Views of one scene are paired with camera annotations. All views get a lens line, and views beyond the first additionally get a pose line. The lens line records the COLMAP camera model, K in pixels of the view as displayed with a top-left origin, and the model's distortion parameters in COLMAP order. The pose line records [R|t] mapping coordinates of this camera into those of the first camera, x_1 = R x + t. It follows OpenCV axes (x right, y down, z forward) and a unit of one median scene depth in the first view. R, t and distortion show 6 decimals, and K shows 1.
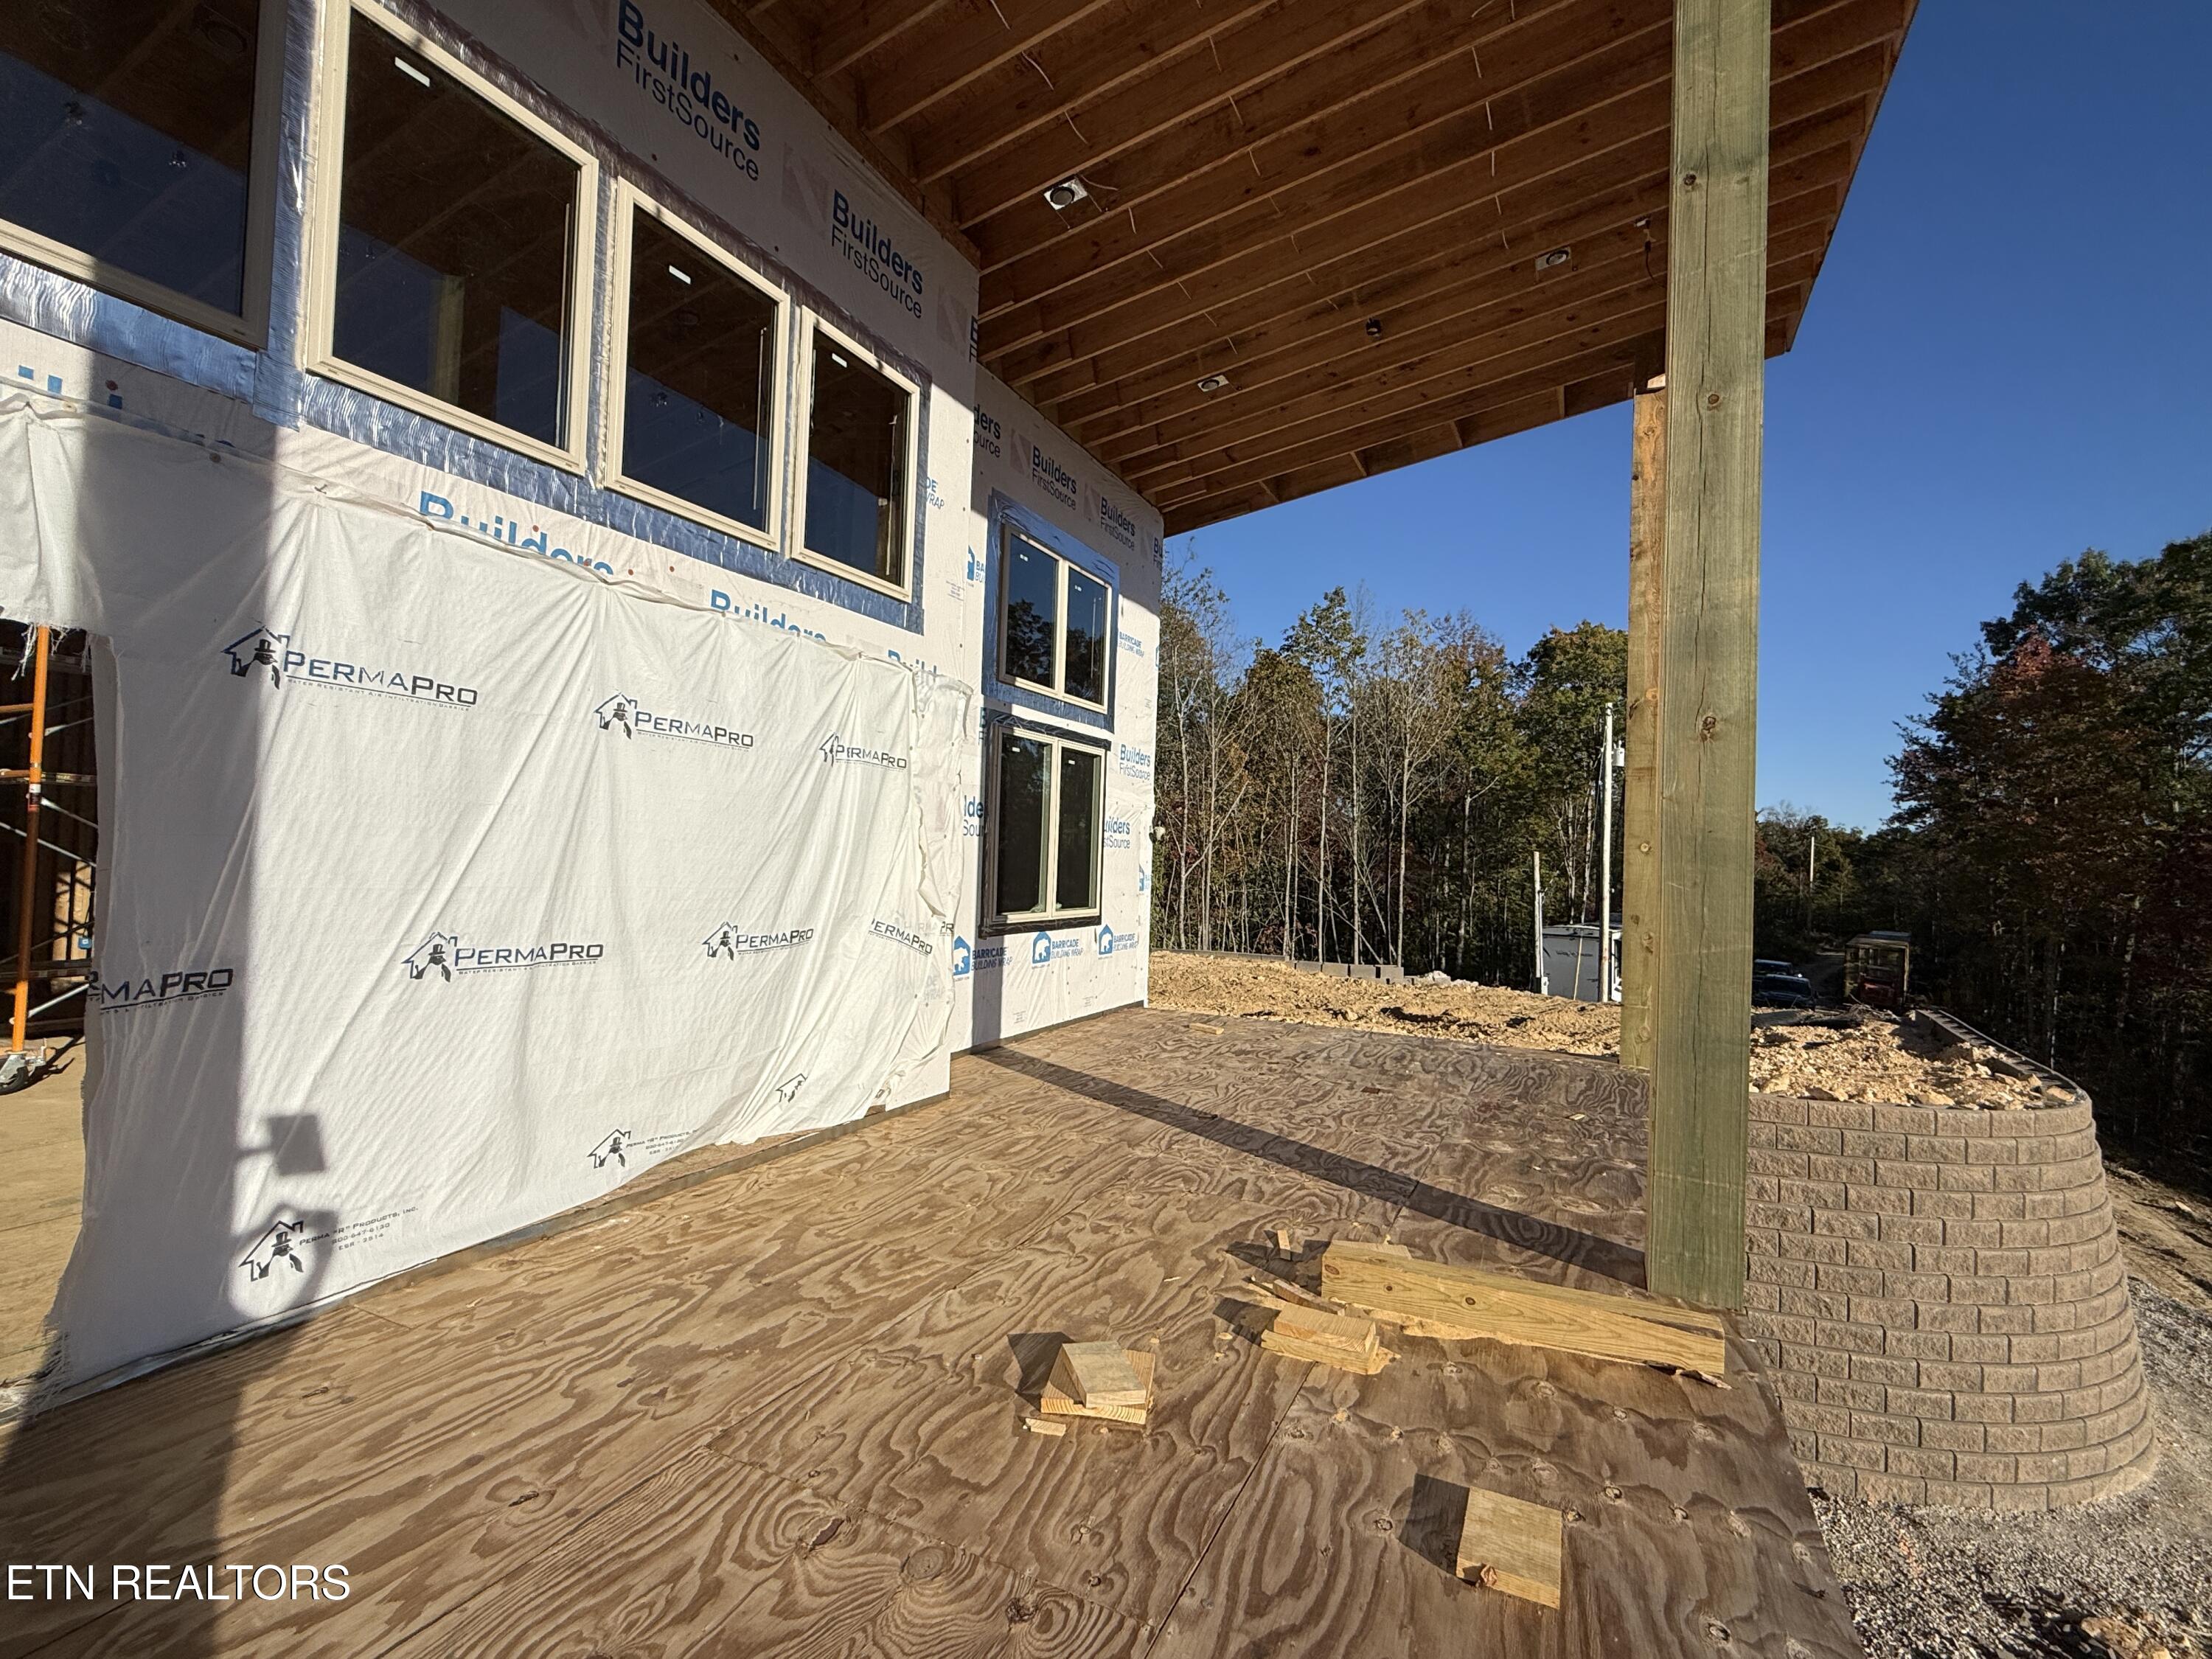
lens RADIAL K [[999.5, 0, 1098.9], [0, 999.5, 834.4], [0, 0, 1]] dist [-0.004647, 0.000011]
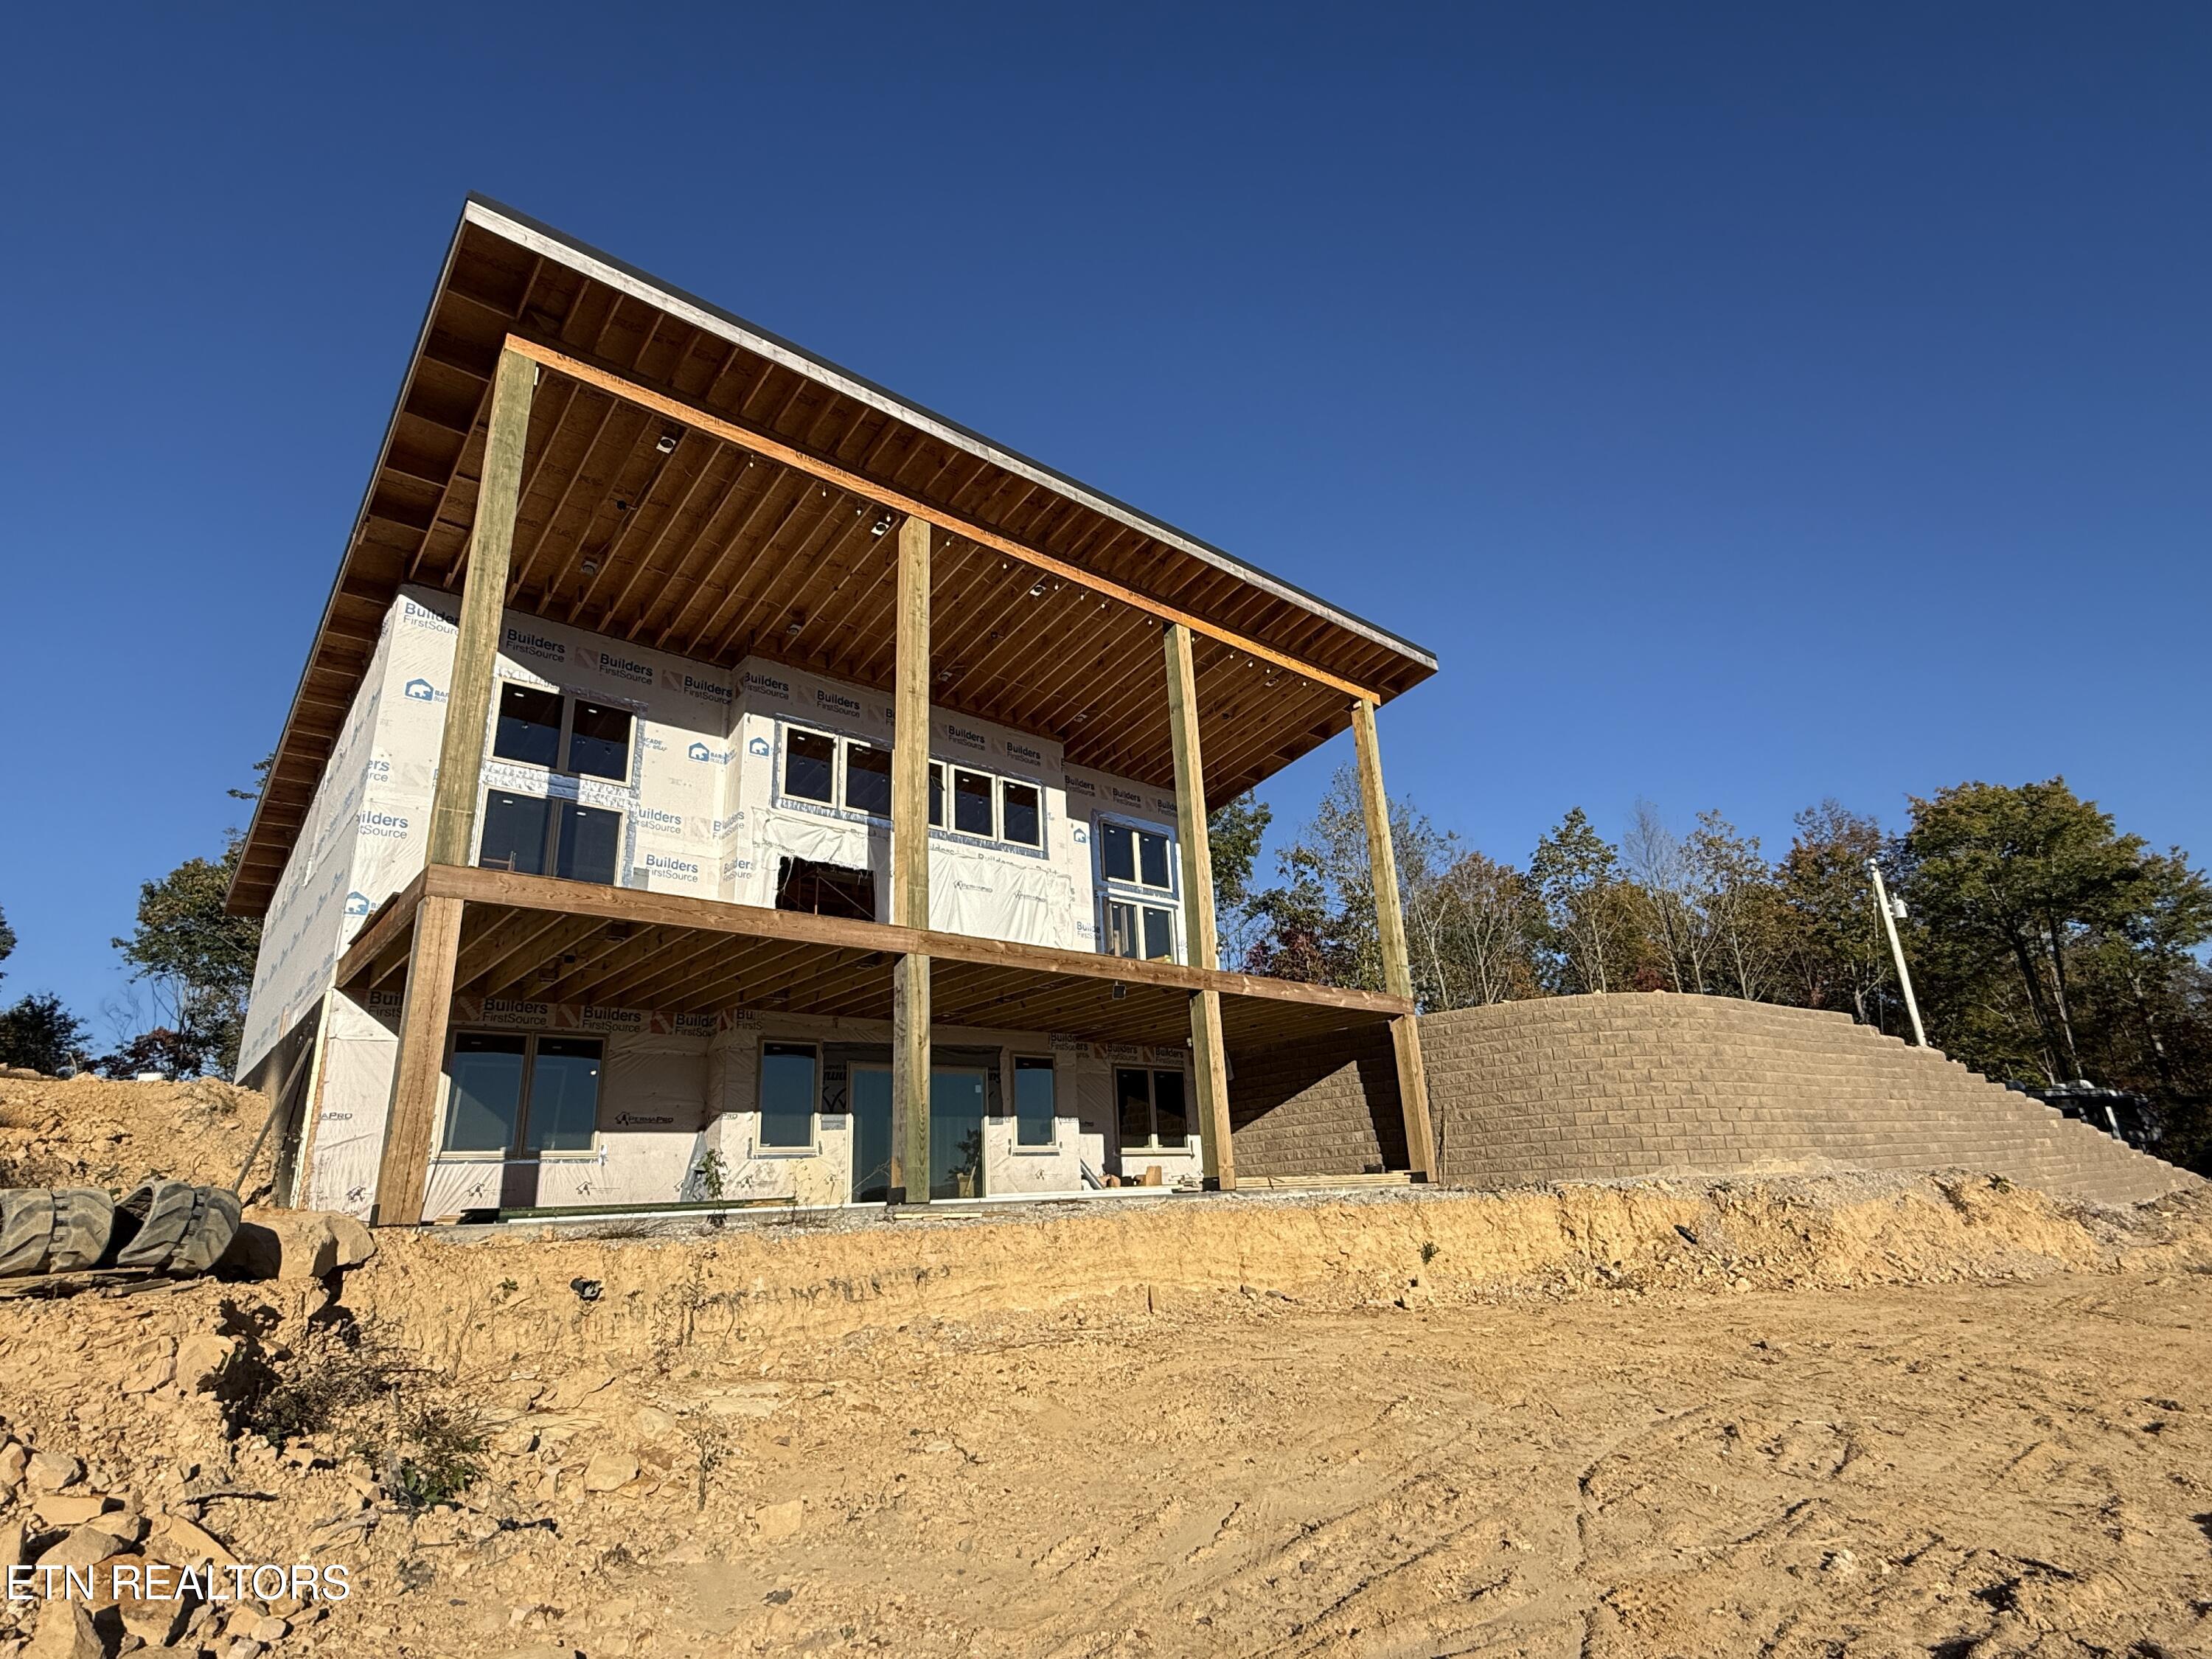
lens RADIAL K [[1127.6, 0, 1106.0], [0, 1127.6, 829.5], [0, 0, 1]] dist [-0.001285, 0.000014]
pose [[0.919862, -0.199280, -0.337848, 0.874910], [0.089300, 0.945103, -0.314334, 0.607665], [0.381942, 0.258974, 0.887160, -1.517542]]
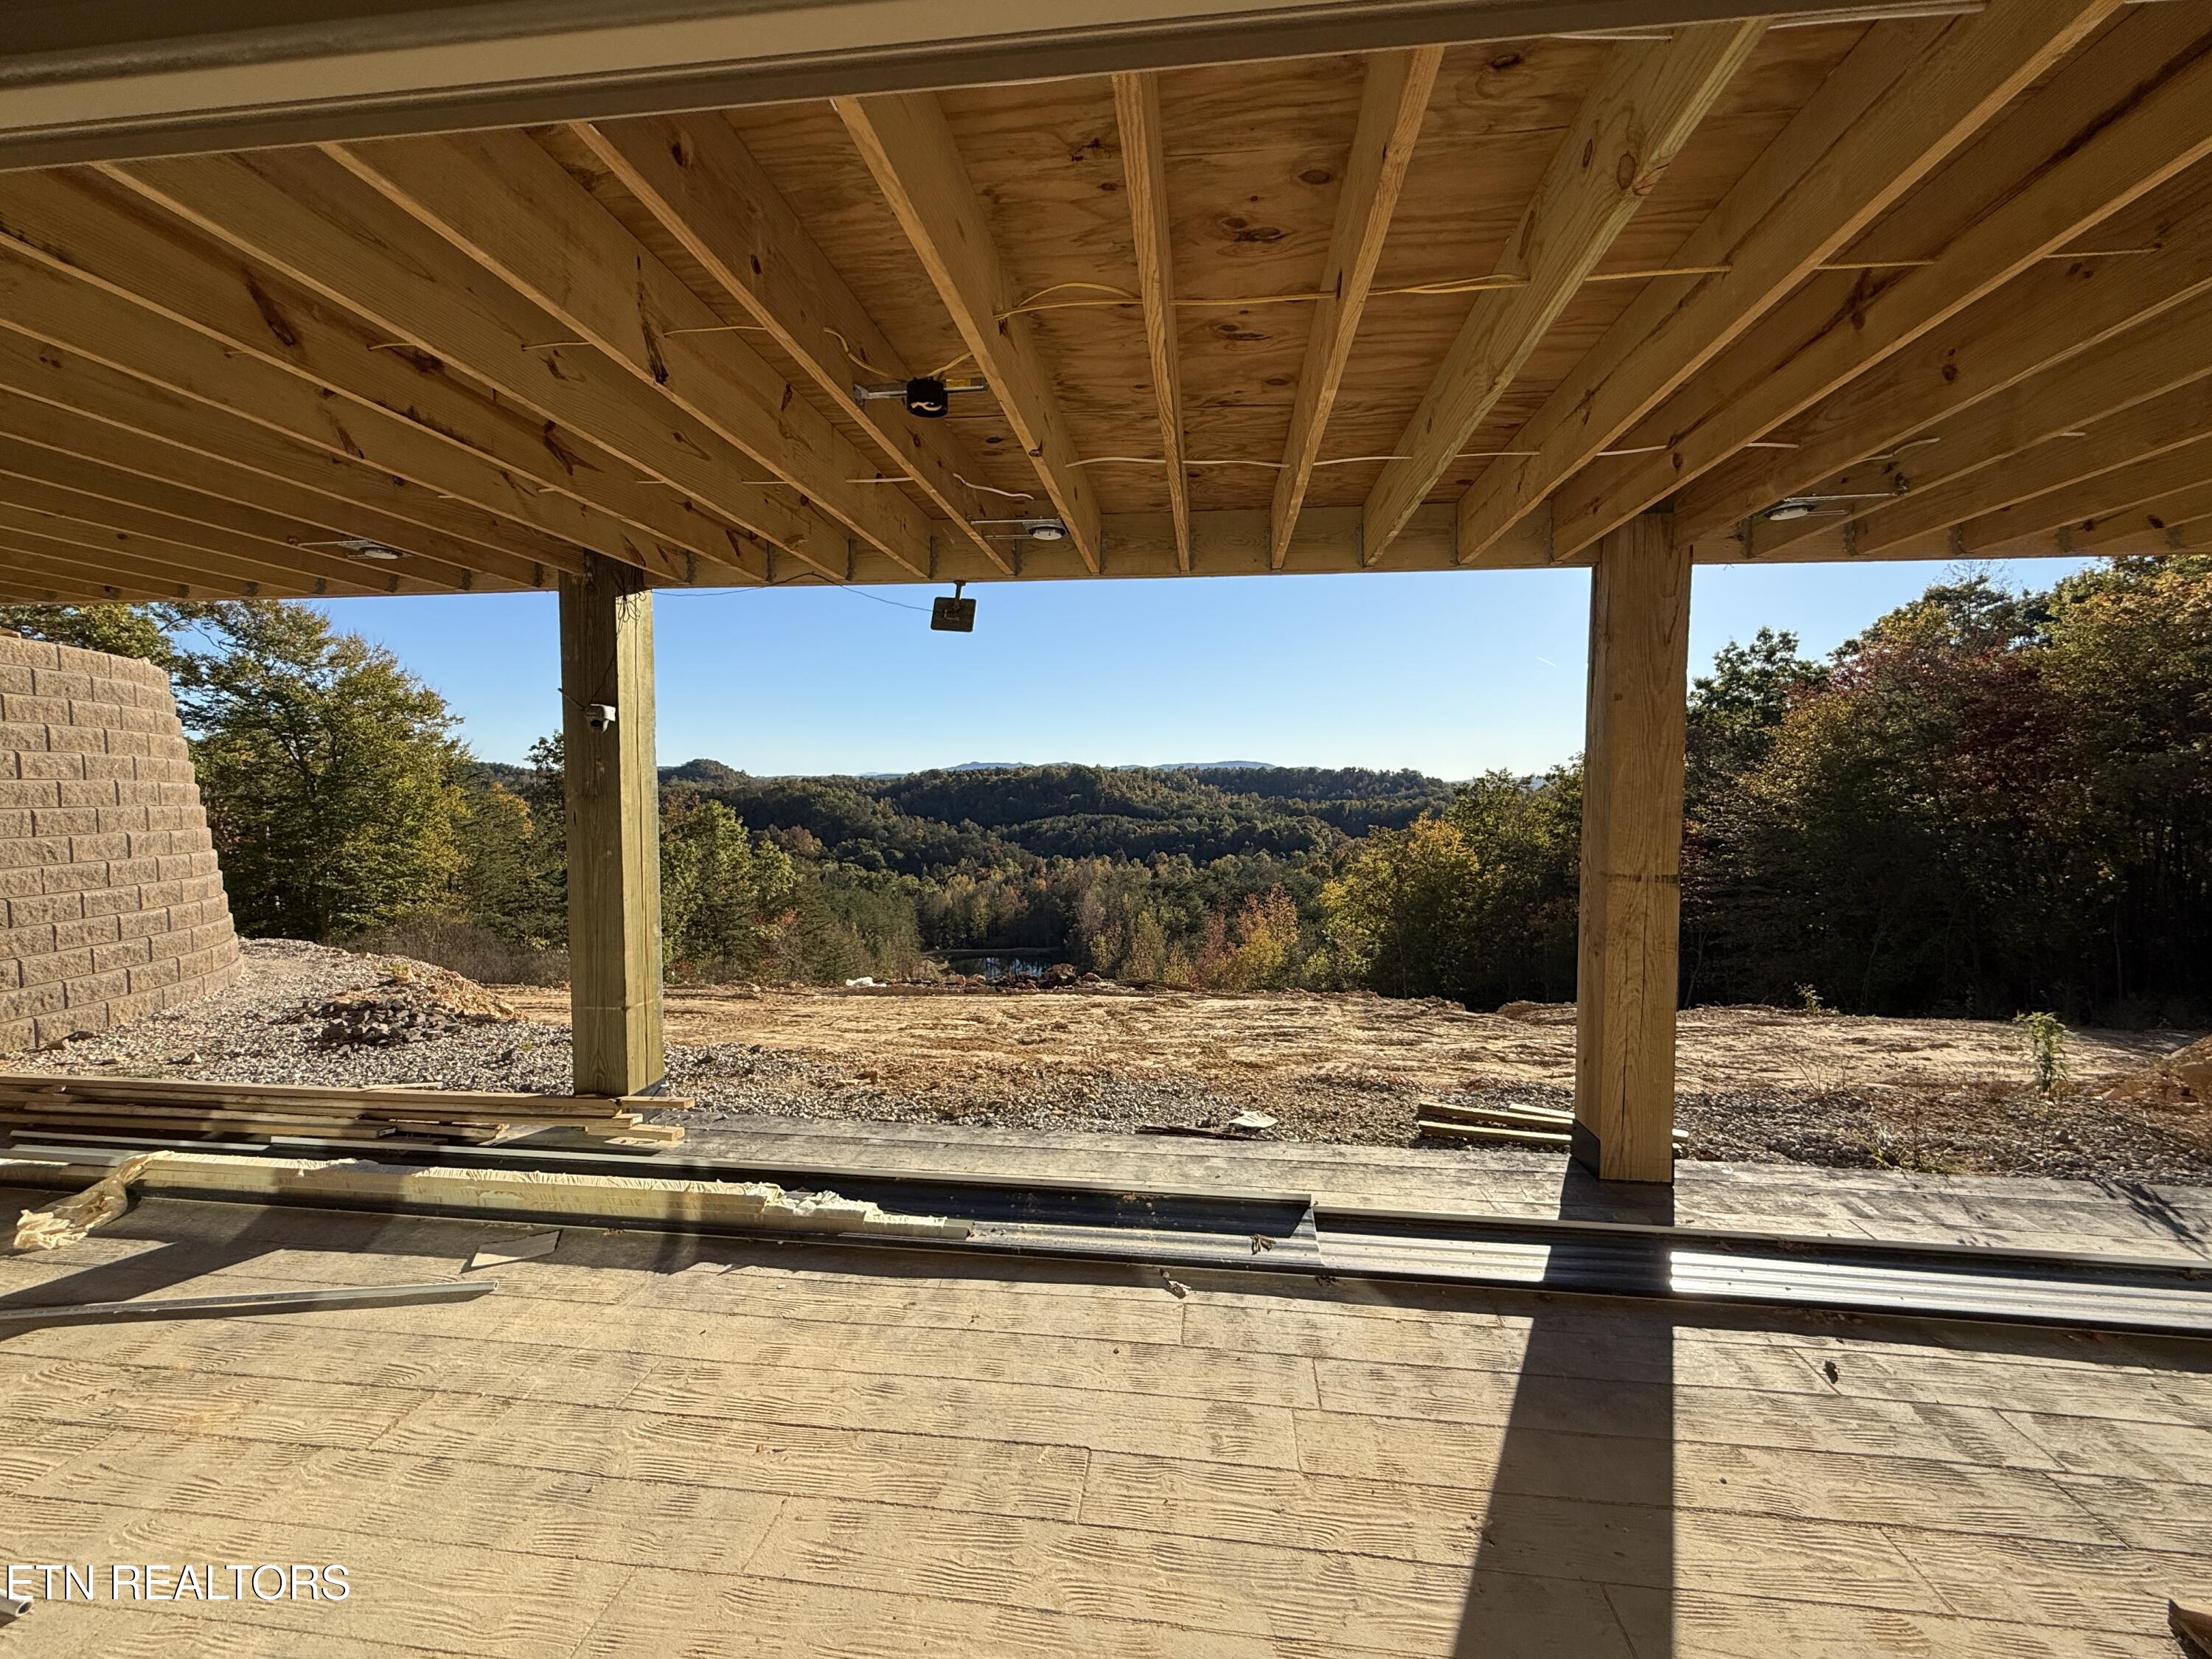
lens RADIAL K [[904.4, 0, 1106.0], [0, 904.4, 829.5], [0, 0, 1]] dist [0.001011, 0.000183]
pose [[-0.338378, -0.082018, 0.937429, -0.387978], [-0.034392, 0.996607, 0.074782, 0.357214], [-0.940382, -0.006935, -0.340050, 0.363265]]
